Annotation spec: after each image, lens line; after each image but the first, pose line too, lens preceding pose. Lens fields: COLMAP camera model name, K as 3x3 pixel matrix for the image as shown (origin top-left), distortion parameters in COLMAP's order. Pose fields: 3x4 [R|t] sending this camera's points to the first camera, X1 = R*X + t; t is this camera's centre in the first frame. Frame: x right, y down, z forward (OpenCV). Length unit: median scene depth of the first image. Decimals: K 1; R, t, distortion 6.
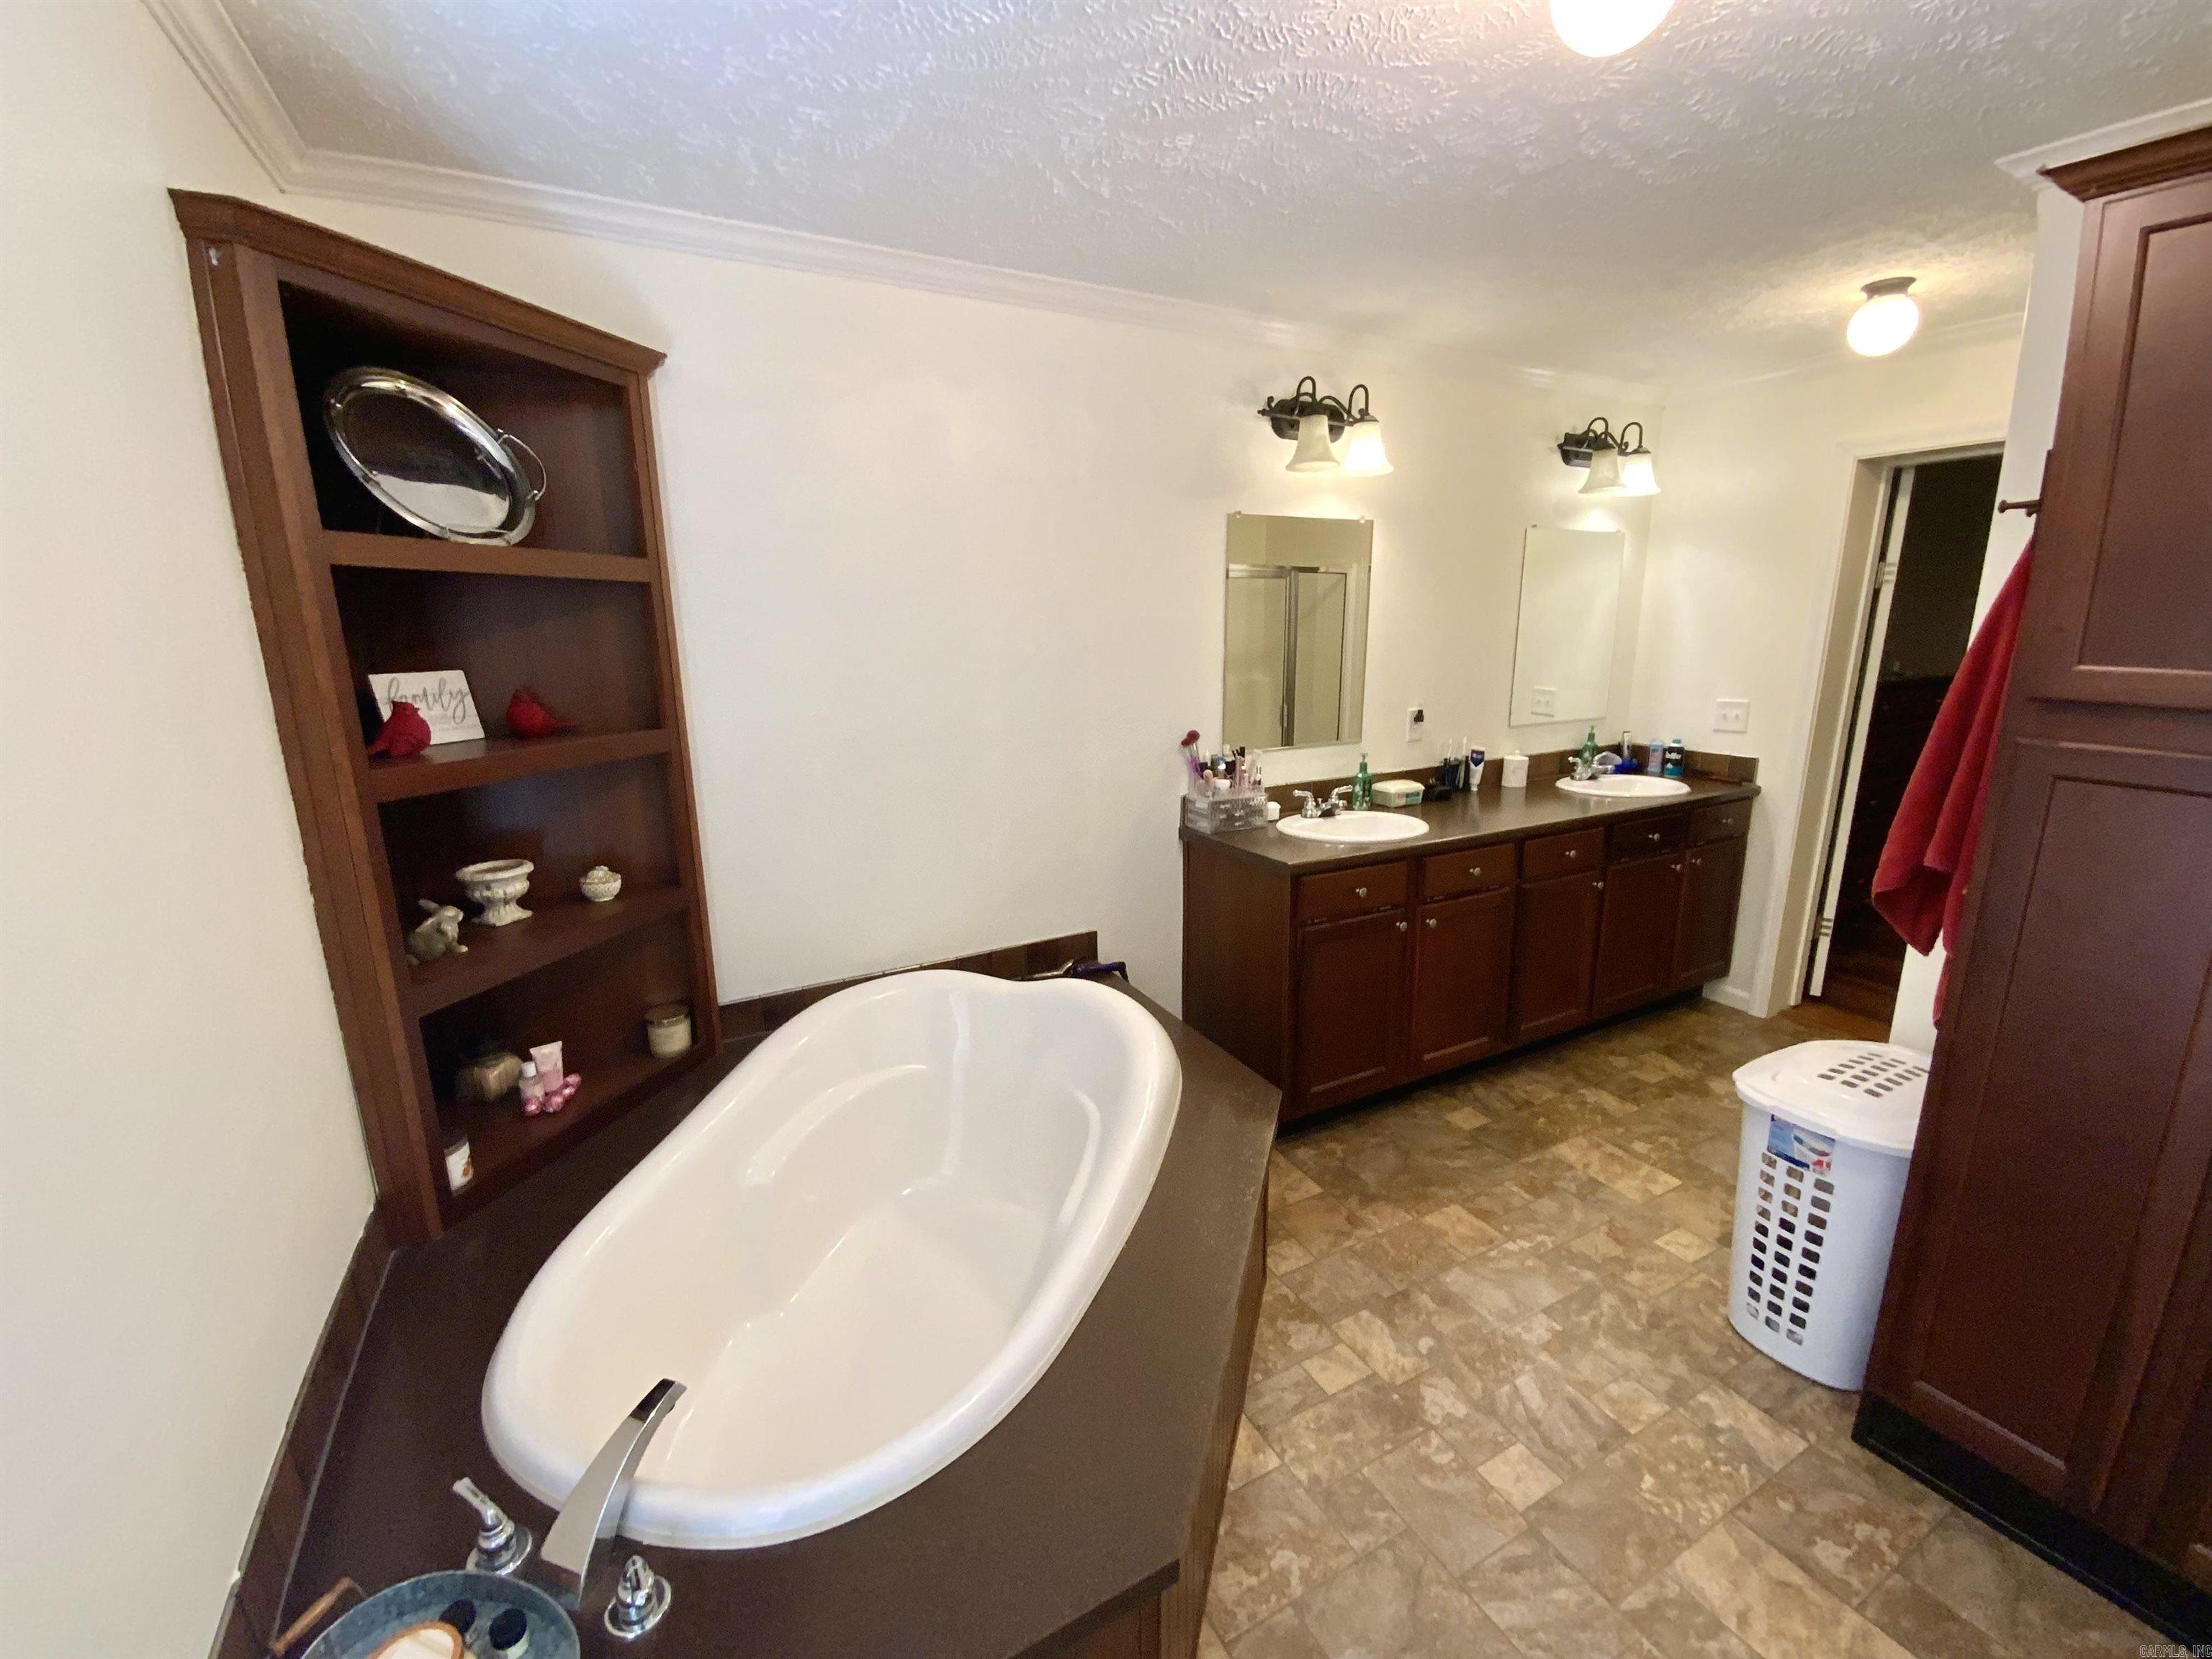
lens RADIAL K [[904.2, 0, 1110.0], [0, 904.2, 828.5], [0, 0, 1]] dist [0.012539, -0.001045]
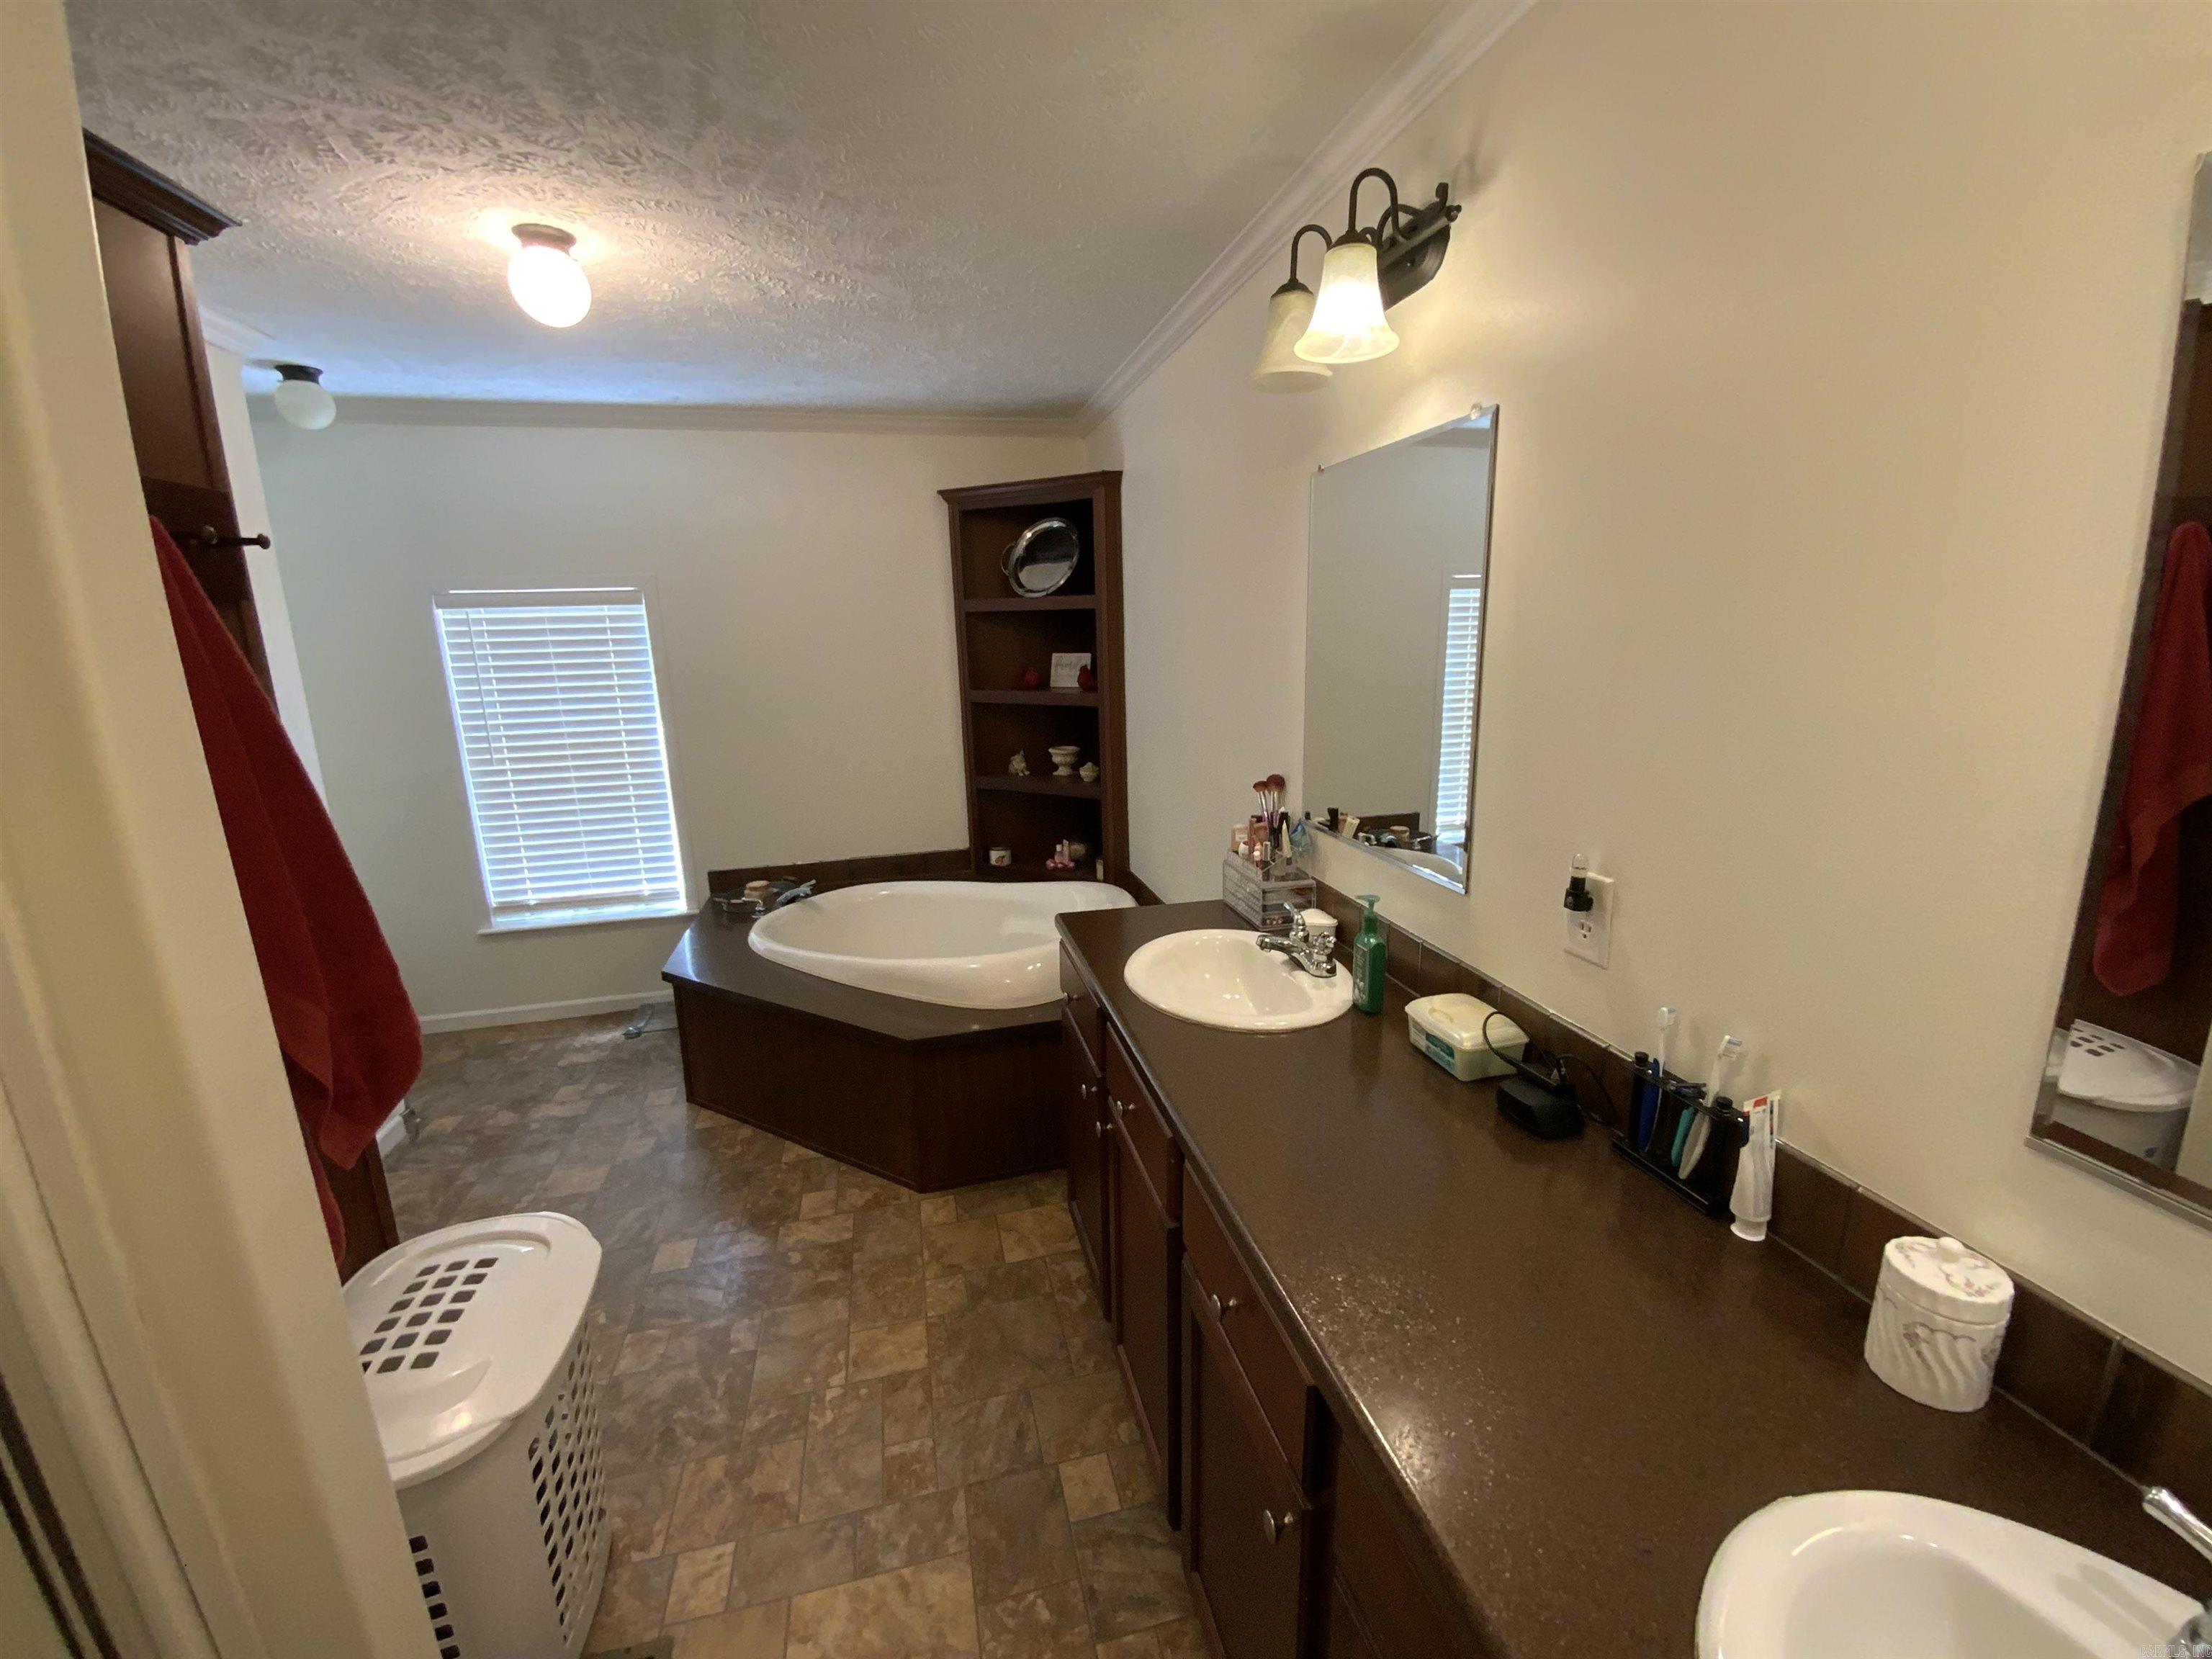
lens RADIAL K [[904.2, 0, 1109.0], [0, 904.2, 840.7], [0, 0, 1]] dist [0.012539, -0.001045]
pose [[-0.251038, 0.237668, -0.938346, 1.140192], [-0.183577, 0.940107, 0.287227, -0.332178], [0.950410, 0.244363, -0.192372, 1.380705]]
